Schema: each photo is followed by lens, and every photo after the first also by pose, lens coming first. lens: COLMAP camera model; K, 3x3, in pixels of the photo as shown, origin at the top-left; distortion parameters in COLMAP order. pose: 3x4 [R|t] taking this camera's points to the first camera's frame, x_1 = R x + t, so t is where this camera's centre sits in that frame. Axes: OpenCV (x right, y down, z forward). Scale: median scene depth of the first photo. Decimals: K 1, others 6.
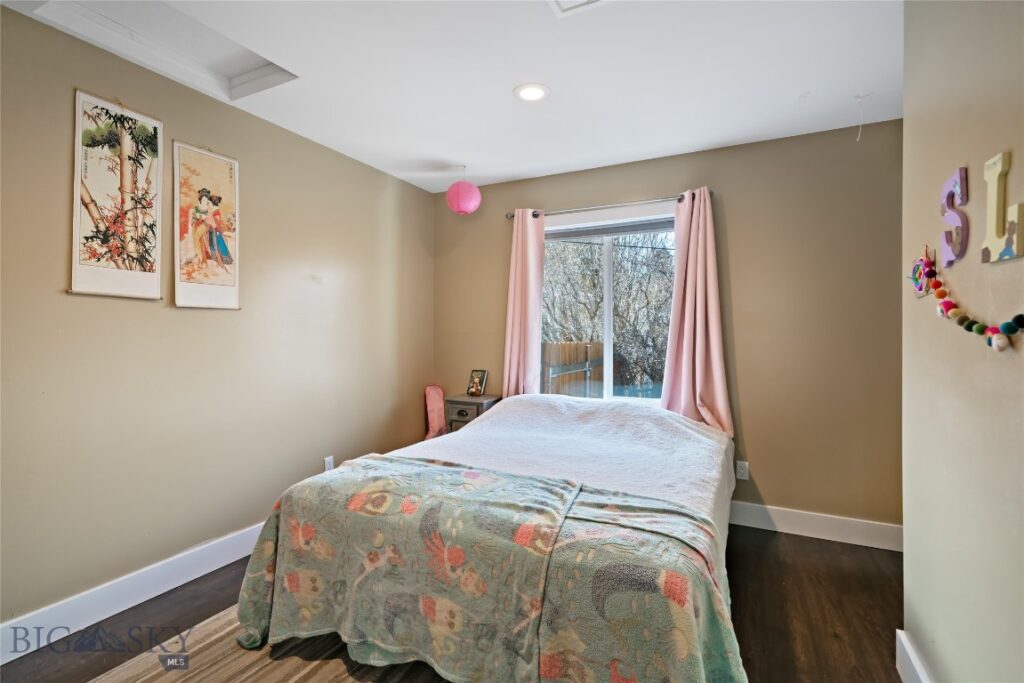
lens RADIAL K [[455.3, 0, 509.7], [0, 455.3, 336.3], [0, 0, 1]] dist [0.001663, 0.000954]
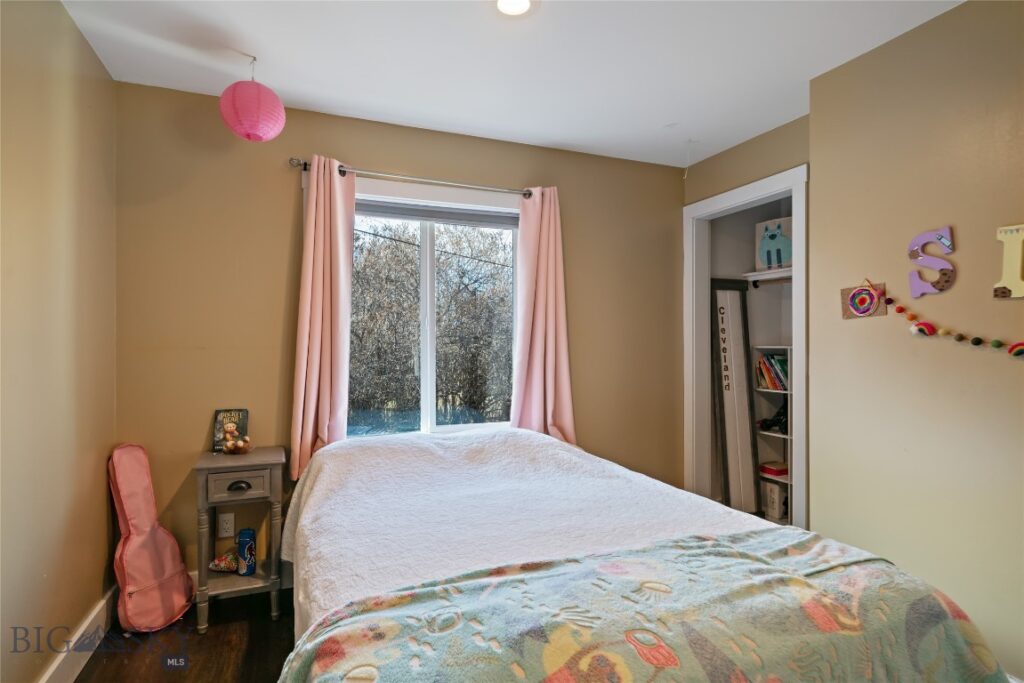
lens RADIAL K [[527.5, 0, 507.9], [0, 527.5, 339.9], [0, 0, 1]] dist [0.003957, -0.000298]
pose [[0.676163, 0.001492, 0.736751, -0.689322], [0.007276, 0.999936, -0.008703, -0.014520], [-0.736716, 0.011245, 0.676109, 0.560496]]
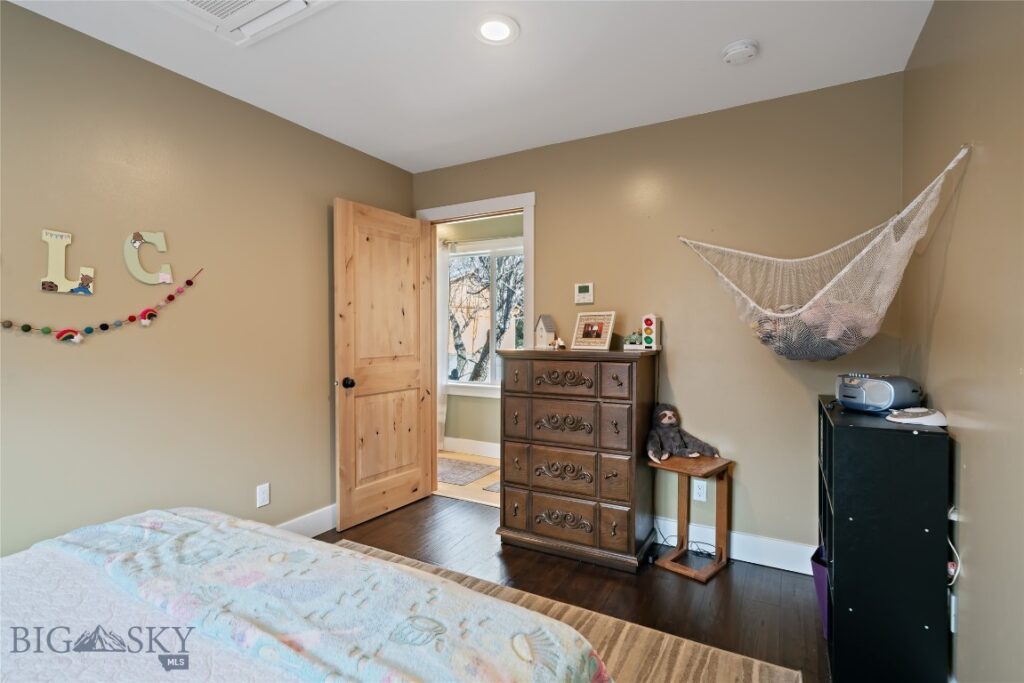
lens RADIAL K [[498.4, 0, 511.3], [0, 498.4, 338.4], [0, 0, 1]] dist [0.002960, -0.000342]
pose [[-0.997840, -0.000213, 0.065683, -0.427162], [0.001042, 0.999817, 0.019082, -0.012062], [-0.065675, 0.019110, -0.997658, 1.501113]]
